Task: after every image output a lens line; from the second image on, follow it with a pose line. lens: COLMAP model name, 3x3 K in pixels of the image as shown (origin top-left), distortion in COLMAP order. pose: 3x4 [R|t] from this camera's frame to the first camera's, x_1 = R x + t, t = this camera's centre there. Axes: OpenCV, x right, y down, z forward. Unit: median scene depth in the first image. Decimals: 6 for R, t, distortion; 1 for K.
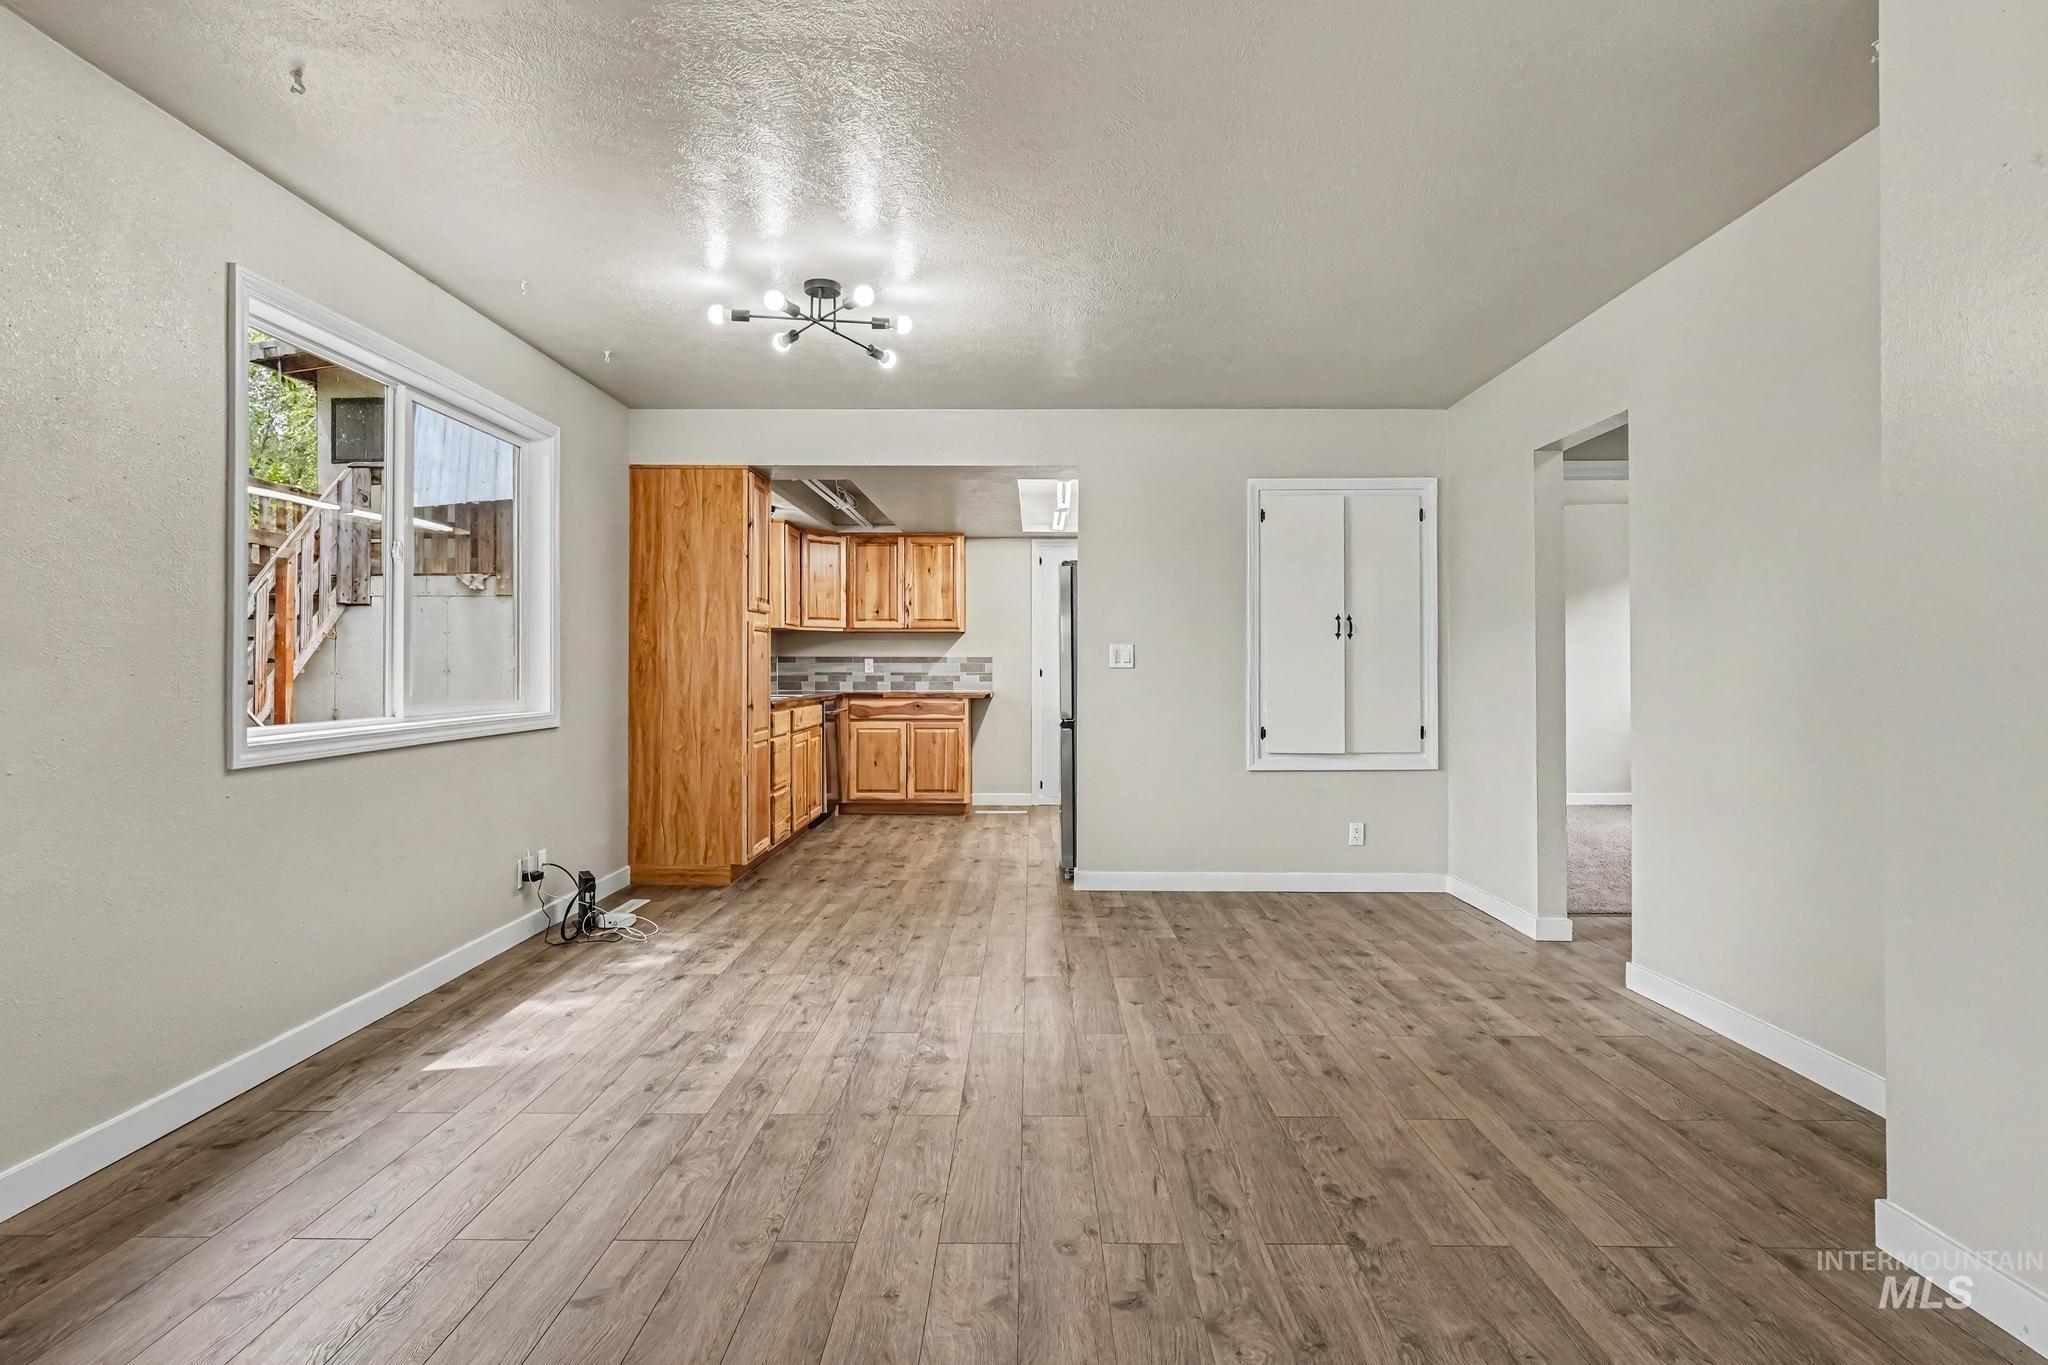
lens RADIAL K [[1093.2, 0, 1007.7], [0, 1093.2, 654.2], [0, 0, 1]] dist [0.001830, -0.000381]
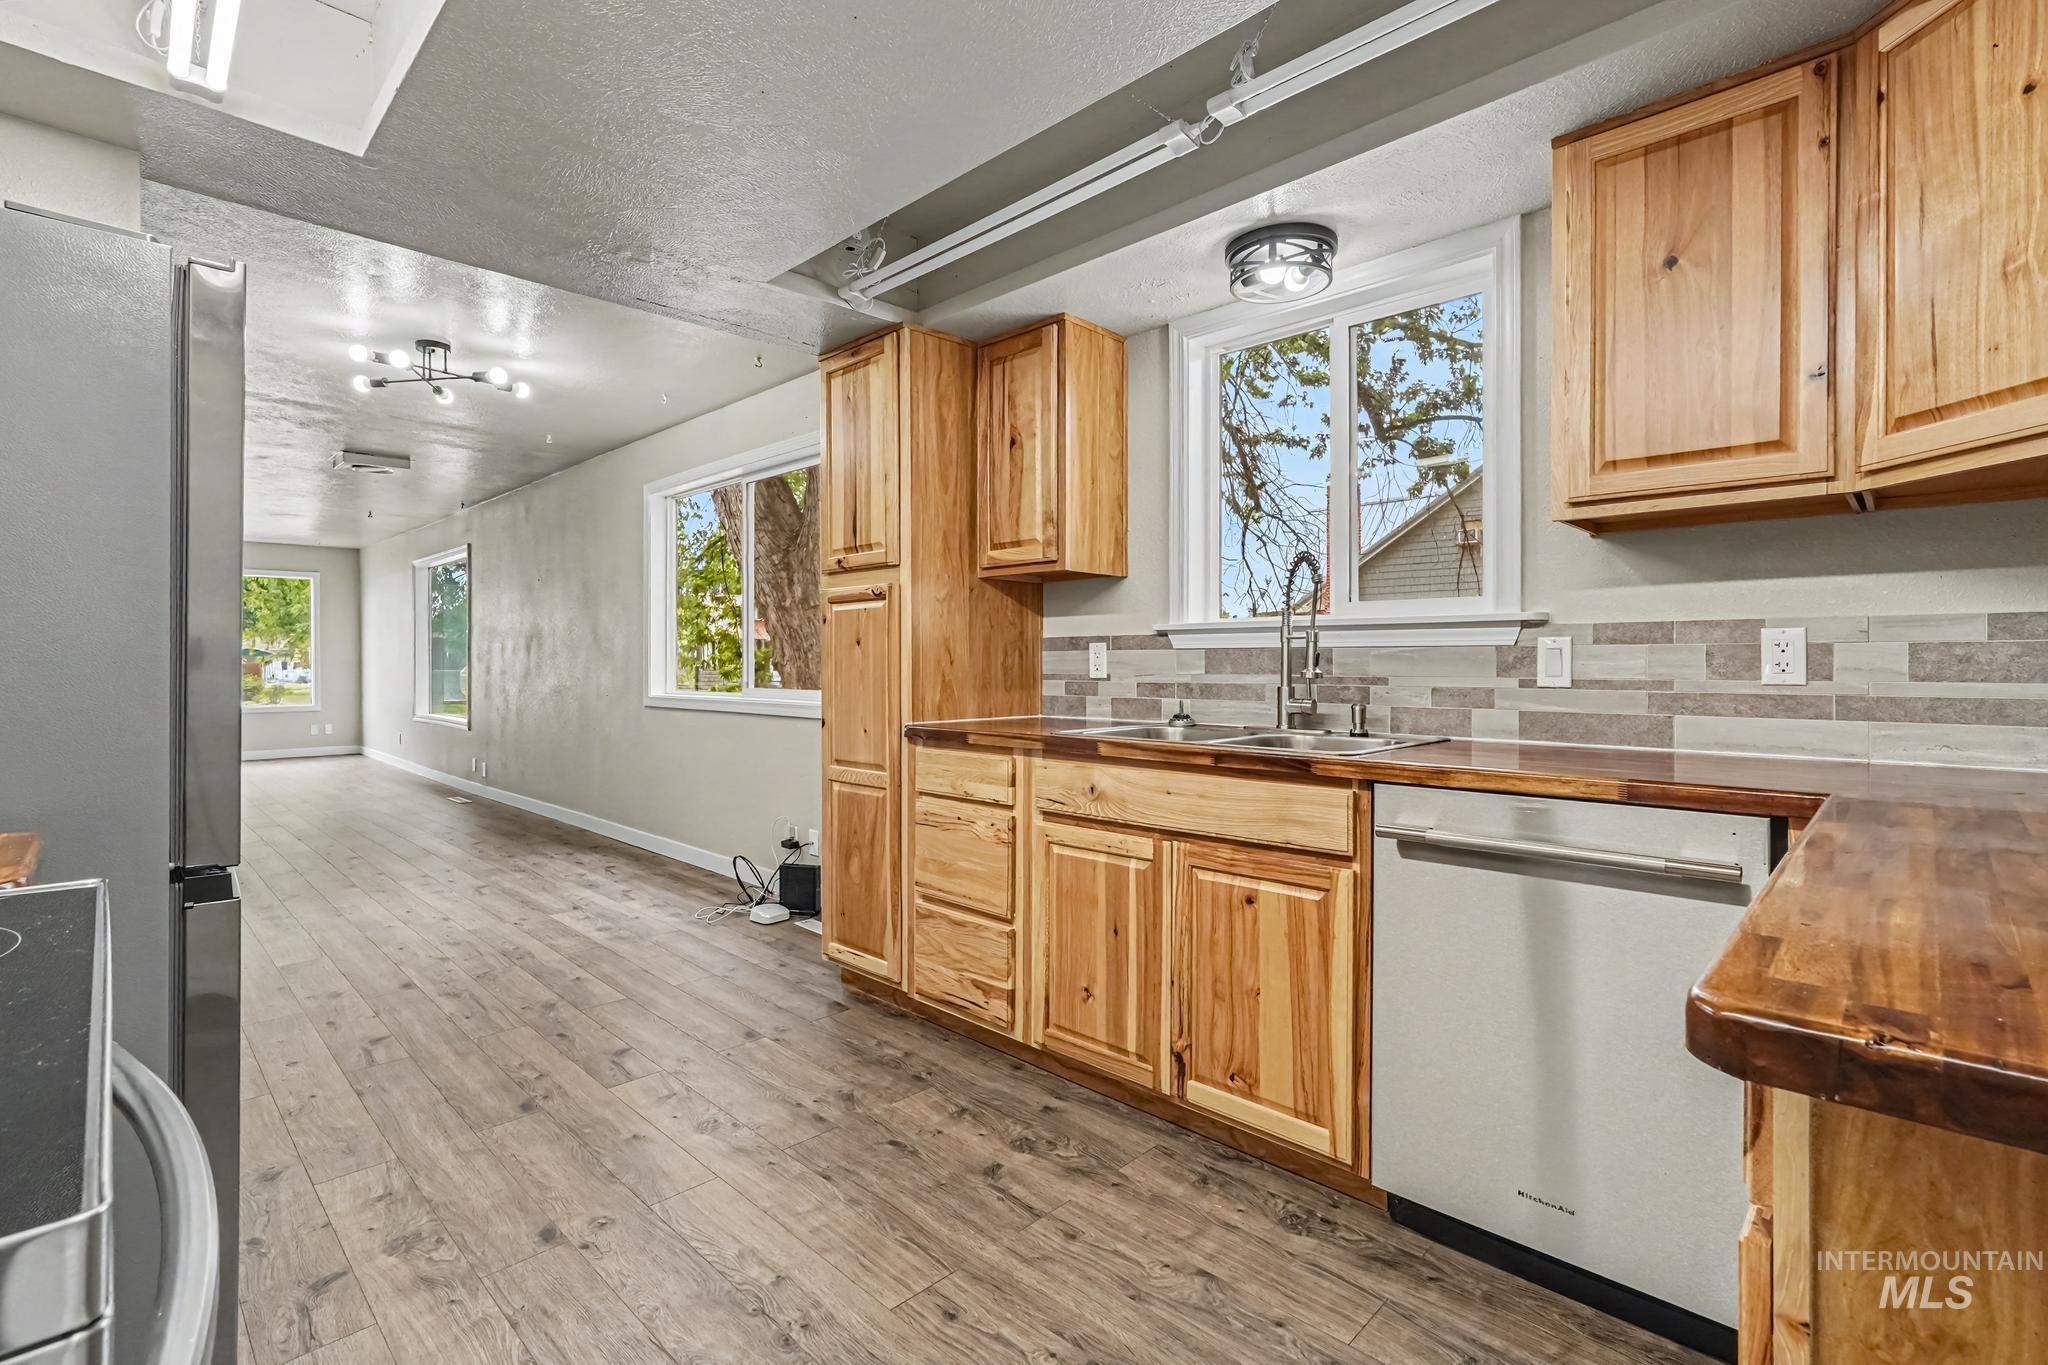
lens RADIAL K [[915.4, 0, 1002.8], [0, 915.4, 675.0], [0, 0, 1]] dist [-0.011686, -0.000322]
pose [[-0.686553, 0.013099, -0.726961, 0.061161], [0.010622, 0.999912, 0.007986, 0.011417], [0.727002, -0.002239, -0.686632, 1.011628]]
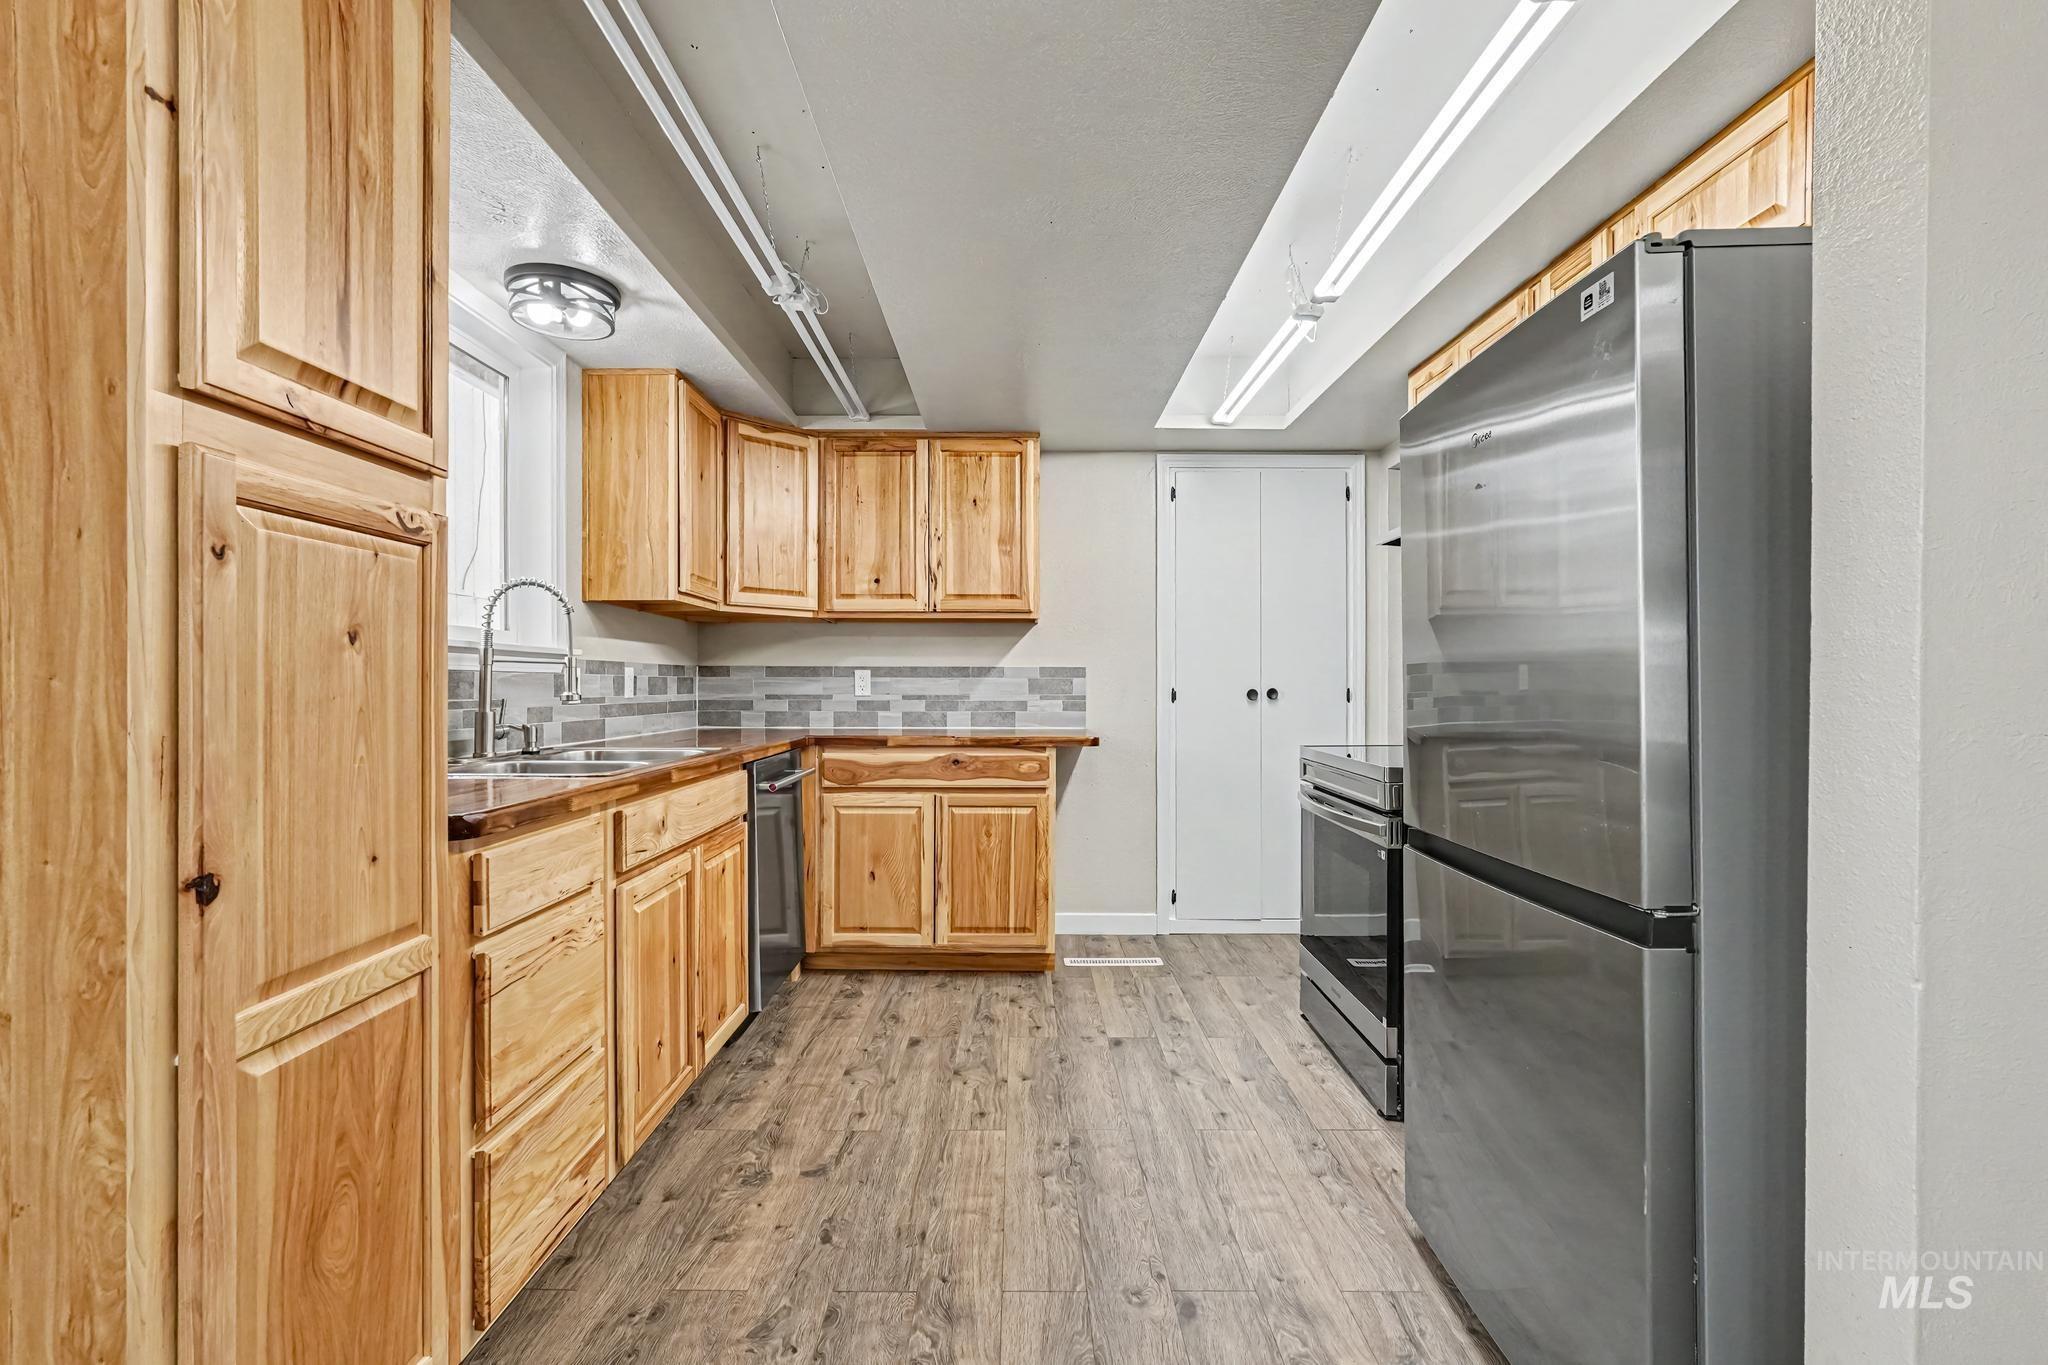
lens RADIAL K [[915.4, 0, 1019.3], [0, 915.4, 685.2], [0, 0, 1]] dist [-0.011686, -0.000322]
pose [[0.999682, 0.001537, 0.025169, -0.064390], [-0.001847, 0.999923, 0.012288, 0.006587], [-0.025148, -0.012331, 0.999608, 0.580404]]
